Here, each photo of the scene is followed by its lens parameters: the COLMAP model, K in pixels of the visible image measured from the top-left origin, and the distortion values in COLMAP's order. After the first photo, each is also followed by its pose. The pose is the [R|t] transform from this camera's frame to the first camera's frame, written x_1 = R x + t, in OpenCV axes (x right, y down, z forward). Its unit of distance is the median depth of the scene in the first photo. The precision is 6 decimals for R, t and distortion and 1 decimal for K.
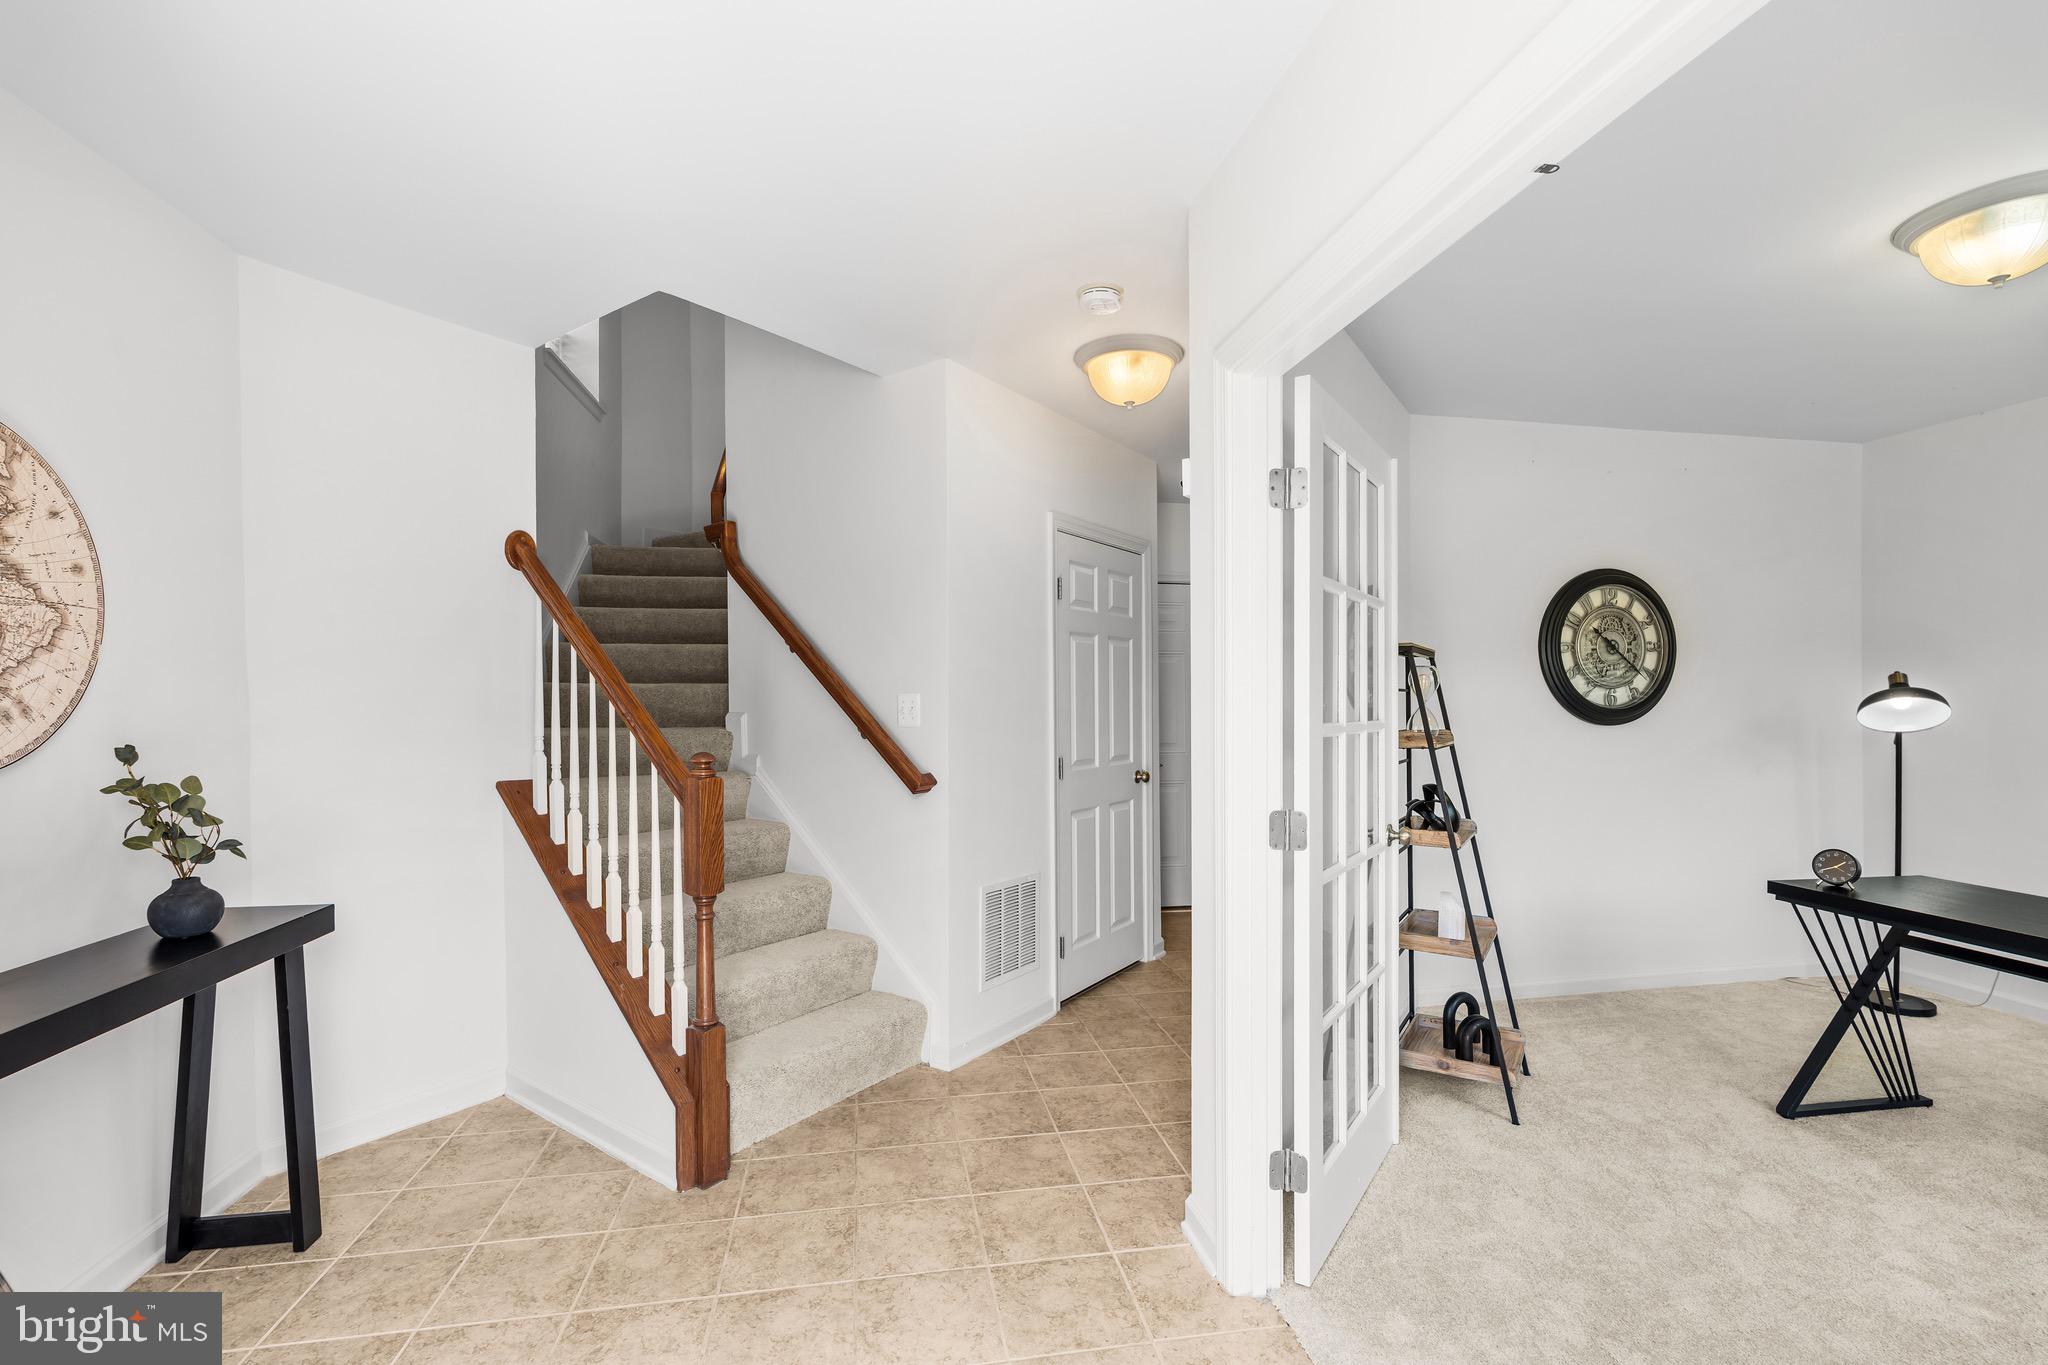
lens RADIAL K [[911.5, 0, 1016.9], [0, 911.5, 713.8], [0, 0, 1]] dist [-0.004150, 0.000663]
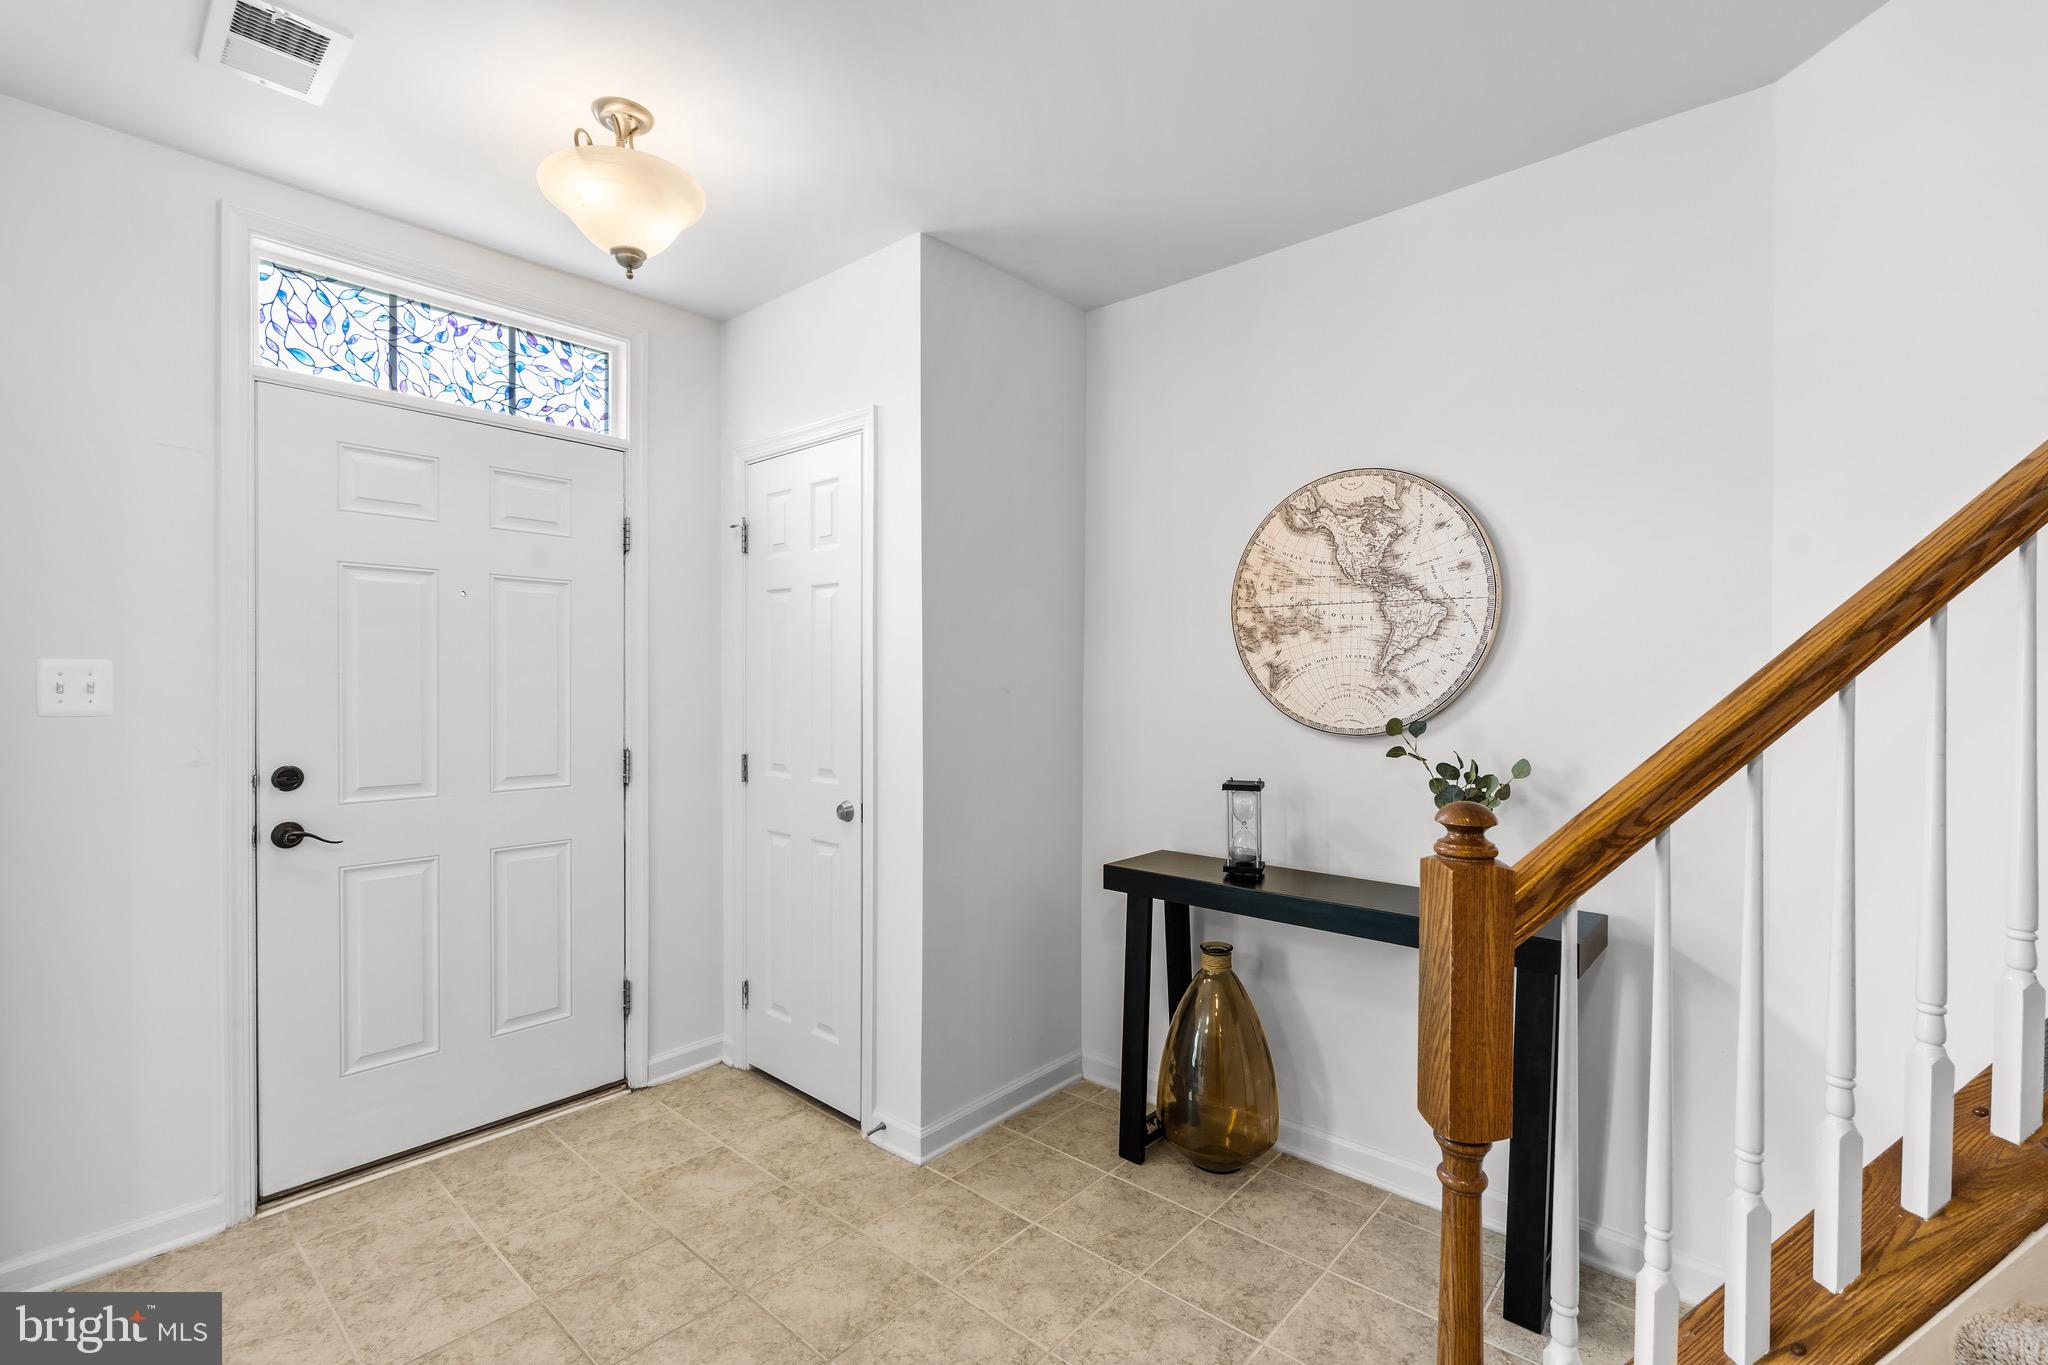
lens RADIAL K [[911.5, 0, 1024.7], [0, 911.5, 684.5], [0, 0, 1]] dist [-0.004150, 0.000663]
pose [[-0.784182, 0.012339, -0.620408, 0.122615], [-0.006499, 0.999584, 0.028095, -0.040249], [0.620496, 0.026063, -0.783776, 1.642729]]
